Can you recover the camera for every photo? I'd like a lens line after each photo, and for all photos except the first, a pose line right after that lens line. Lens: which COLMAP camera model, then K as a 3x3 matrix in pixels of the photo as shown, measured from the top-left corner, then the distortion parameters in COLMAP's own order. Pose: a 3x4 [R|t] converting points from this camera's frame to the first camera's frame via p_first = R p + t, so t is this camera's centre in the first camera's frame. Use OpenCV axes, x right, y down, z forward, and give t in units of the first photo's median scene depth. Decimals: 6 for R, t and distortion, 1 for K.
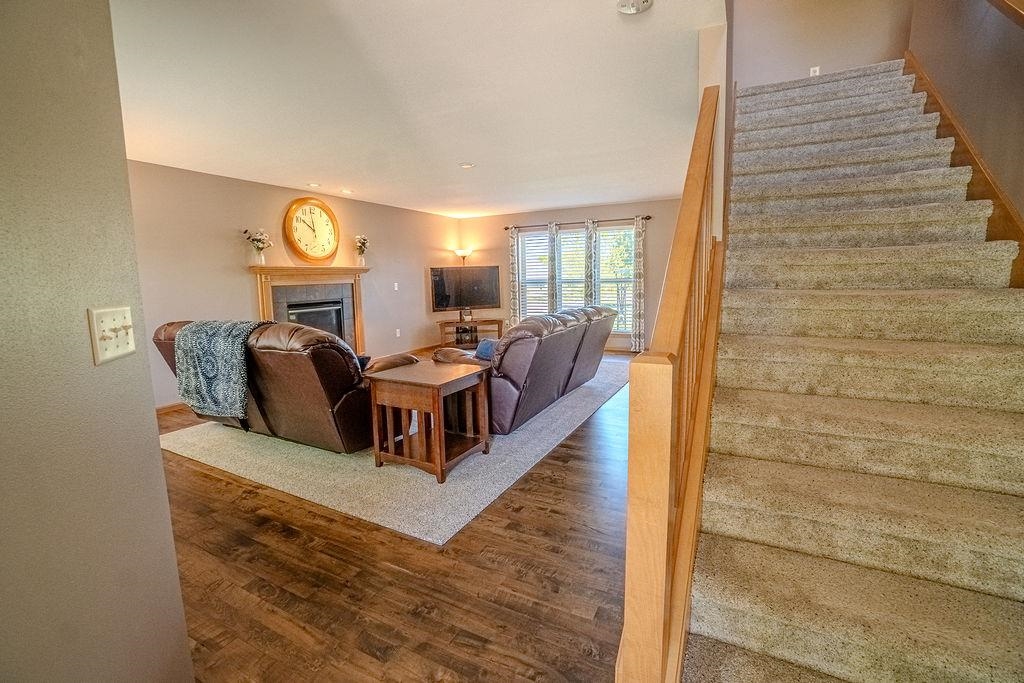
lens RADIAL K [[447.3, 0, 496.5], [0, 447.3, 335.9], [0, 0, 1]] dist [-0.042472, 0.006827]
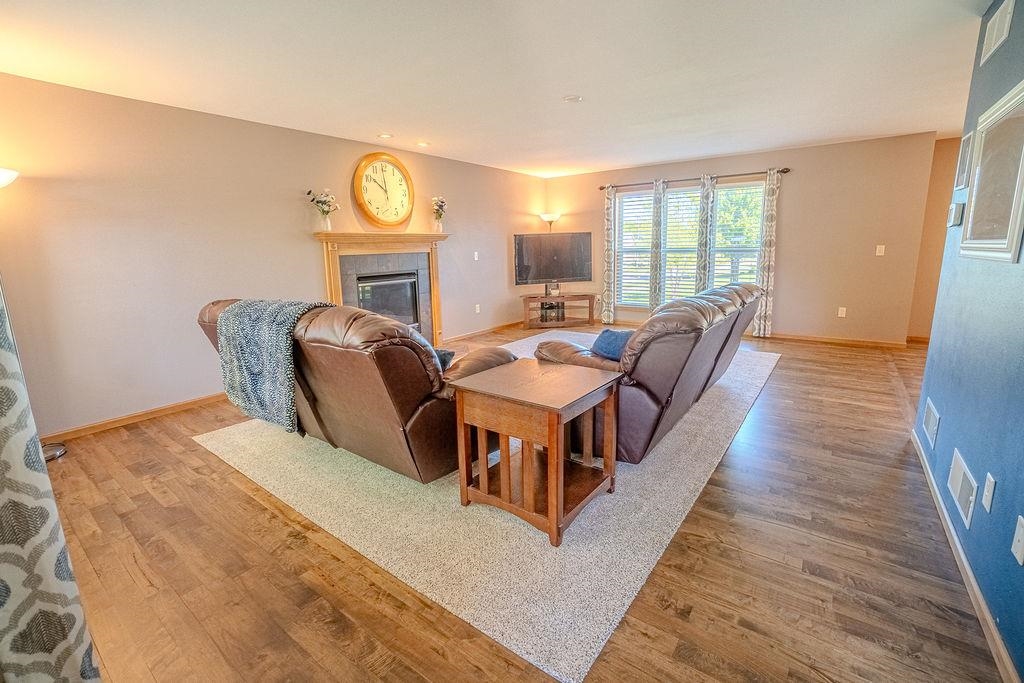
lens RADIAL K [[447.3, 0, 502.1], [0, 447.3, 338.4], [0, 0, 1]] dist [-0.042472, 0.006827]
pose [[0.989249, 0.025880, -0.143932, -0.095202], [-0.015359, 0.997160, 0.073731, -0.031469], [0.145431, -0.070728, 0.986837, 0.273112]]
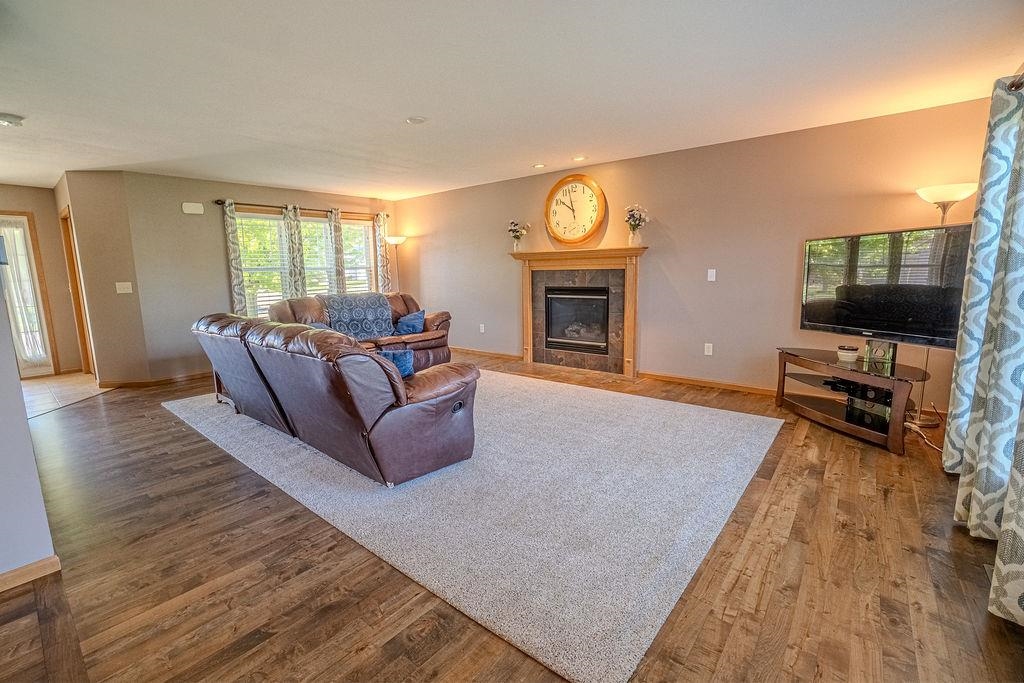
lens RADIAL K [[447.3, 0, 509.2], [0, 447.3, 341.5], [0, 0, 1]] dist [-0.042472, 0.006827]
pose [[-0.185747, 0.190701, -0.963915, 0.988892], [-0.095767, 0.972802, 0.210914, -0.277552], [0.977920, 0.131487, -0.162432, 1.882429]]
